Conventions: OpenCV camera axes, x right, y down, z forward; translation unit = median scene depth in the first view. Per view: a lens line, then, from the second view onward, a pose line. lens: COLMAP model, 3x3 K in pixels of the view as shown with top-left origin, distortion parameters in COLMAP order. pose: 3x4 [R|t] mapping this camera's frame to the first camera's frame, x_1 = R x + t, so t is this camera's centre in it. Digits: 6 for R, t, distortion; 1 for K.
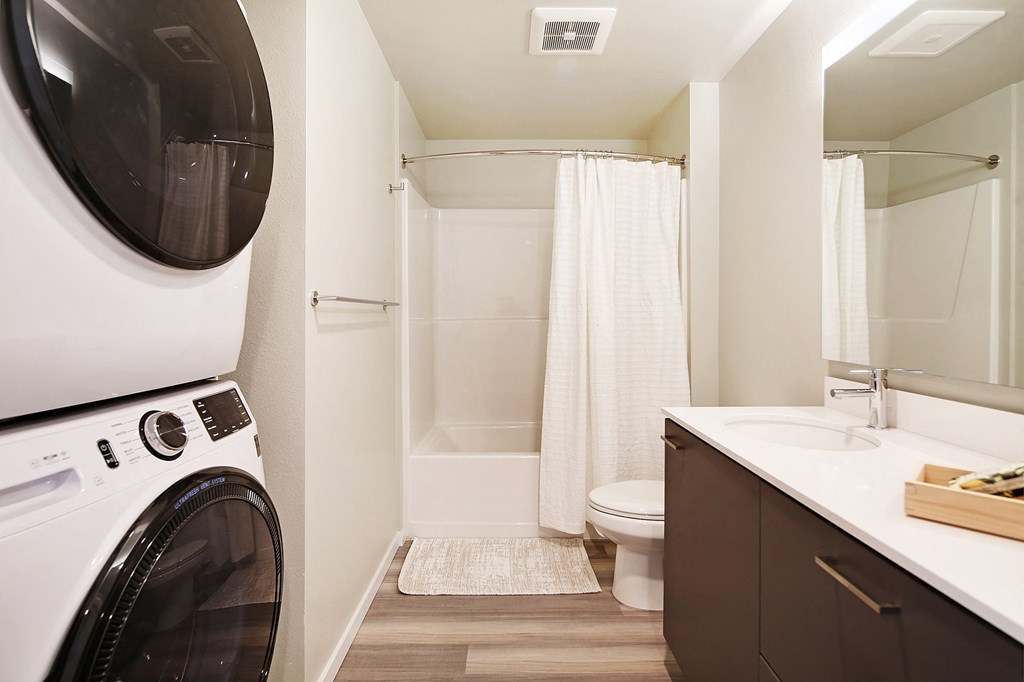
lens RADIAL K [[497.2, 0, 512.6], [0, 497.2, 343.3], [0, 0, 1]] dist [0.000073, -0.000868]
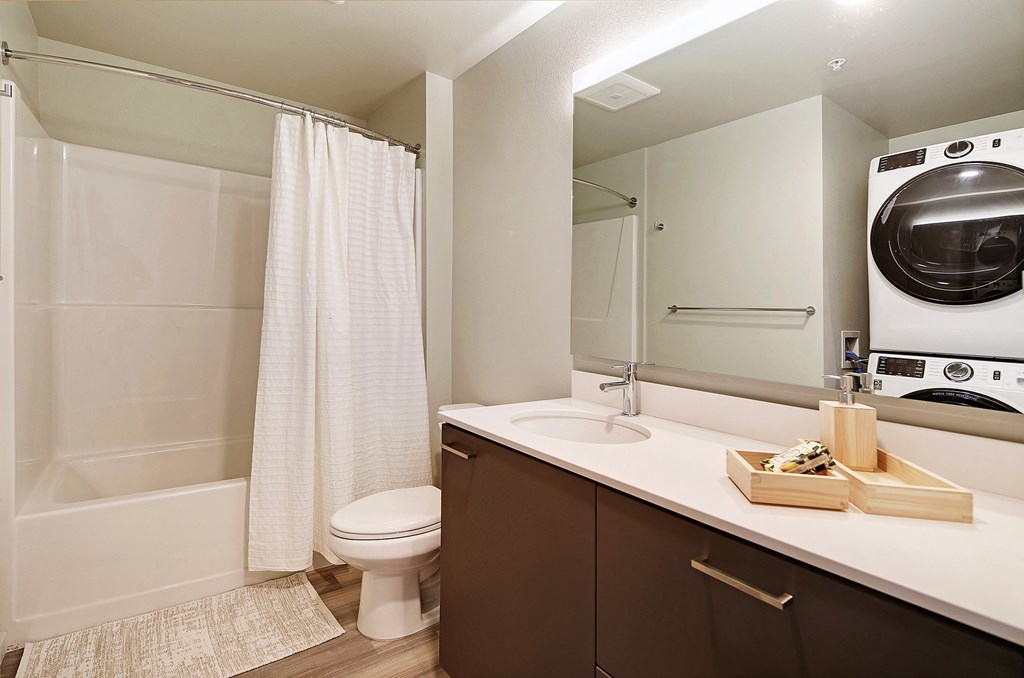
lens RADIAL K [[494.2, 0, 514.2], [0, 494.2, 330.0], [0, 0, 1]] dist [0.001529, -0.003062]
pose [[0.801274, 0.005234, 0.598275, -0.084392], [0.000429, 0.999956, -0.009323, -0.008237], [-0.598298, 0.007727, 0.801237, 0.126756]]
